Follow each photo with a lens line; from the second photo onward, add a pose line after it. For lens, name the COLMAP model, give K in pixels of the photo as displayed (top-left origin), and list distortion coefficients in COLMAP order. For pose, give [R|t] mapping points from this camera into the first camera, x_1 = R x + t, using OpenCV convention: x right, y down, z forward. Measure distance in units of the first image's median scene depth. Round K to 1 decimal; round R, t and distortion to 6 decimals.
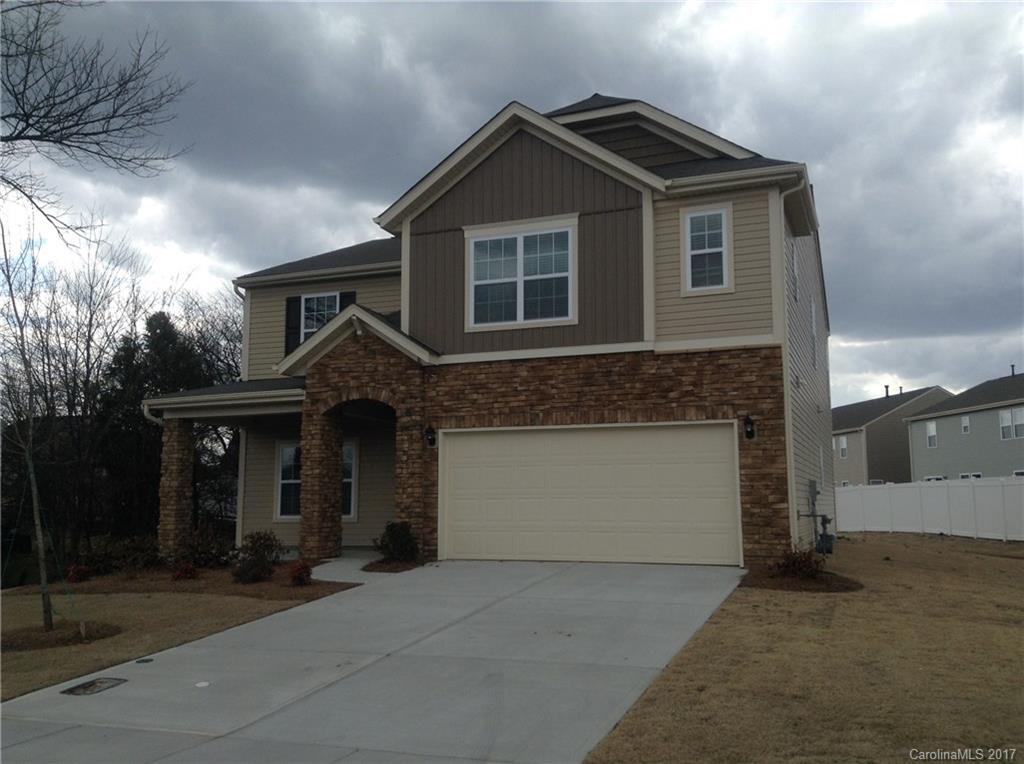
lens RADIAL K [[912.2, 0, 509.0], [0, 912.2, 387.7], [0, 0, 1]] dist [0.281658, -0.680352]
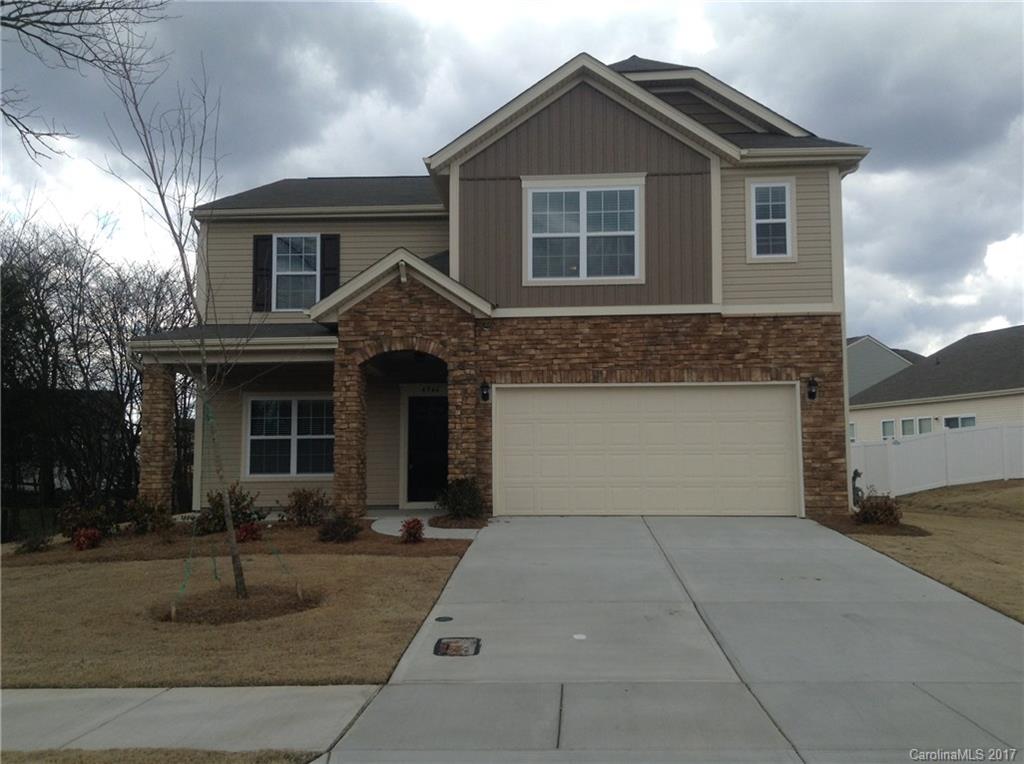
lens RADIAL K [[912.2, 0, 509.0], [0, 912.2, 387.7], [0, 0, 1]] dist [0.281658, -0.680352]
pose [[0.951891, 0.025978, 0.305333, -0.365674], [-0.036809, 0.998879, 0.029770, 0.020071], [-0.304218, -0.039577, 0.951780, 0.069111]]
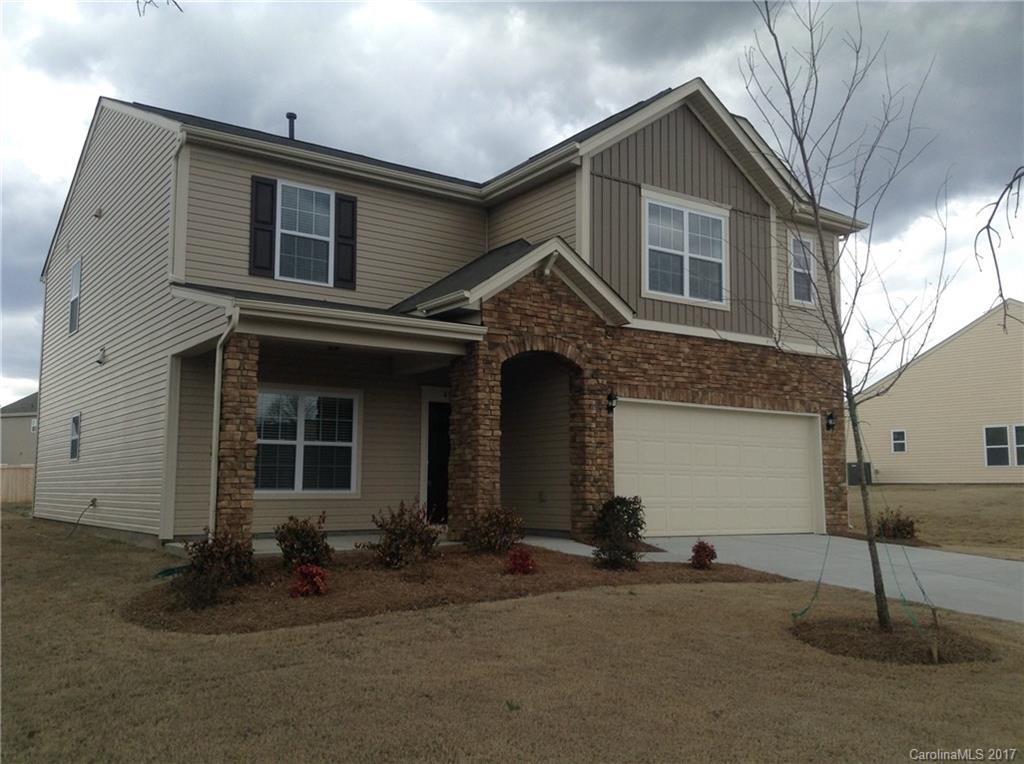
lens RADIAL K [[912.2, 0, 509.0], [0, 912.2, 387.7], [0, 0, 1]] dist [0.281658, -0.680352]
pose [[0.563098, 0.099851, 0.820335, -0.908730], [-0.111985, 0.992737, -0.043967, 0.090701], [-0.818767, -0.067108, 0.570190, 0.577855]]
